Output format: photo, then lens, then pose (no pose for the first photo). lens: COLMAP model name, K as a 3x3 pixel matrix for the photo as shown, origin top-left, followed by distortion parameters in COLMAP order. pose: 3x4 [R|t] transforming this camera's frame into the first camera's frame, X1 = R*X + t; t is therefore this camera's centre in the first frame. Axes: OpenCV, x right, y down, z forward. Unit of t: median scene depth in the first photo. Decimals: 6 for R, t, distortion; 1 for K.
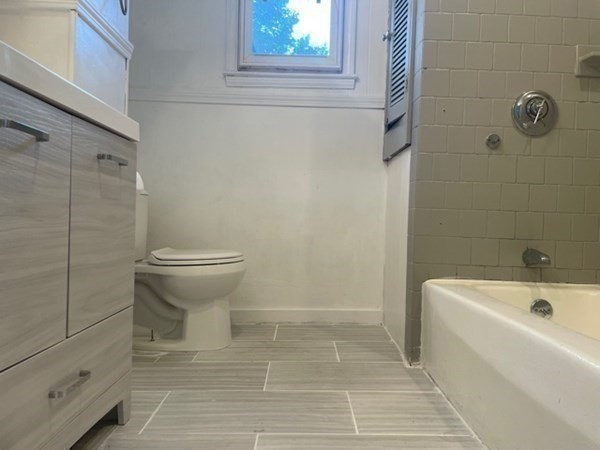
lens RADIAL K [[453.6, 0, 299.7], [0, 453.6, 224.9], [0, 0, 1]] dist [0.072653, -0.068946]
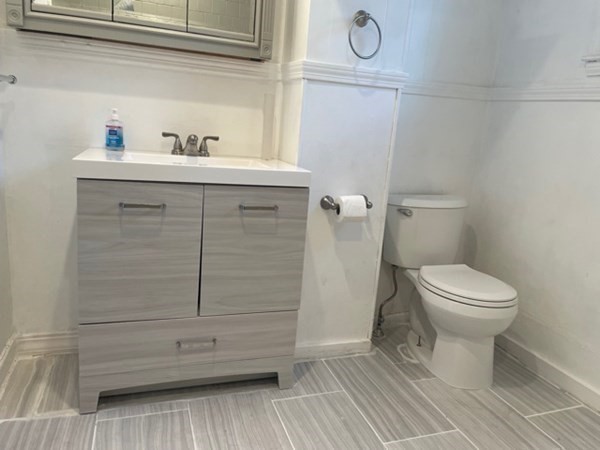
lens RADIAL K [[453.6, 0, 297.5], [0, 453.6, 224.7], [0, 0, 1]] dist [0.072653, -0.068946]
pose [[0.323236, 0.216071, -0.921321, 0.613477], [-0.086049, 0.976262, 0.198767, -0.253160], [0.942398, 0.015031, 0.334155, 0.447000]]
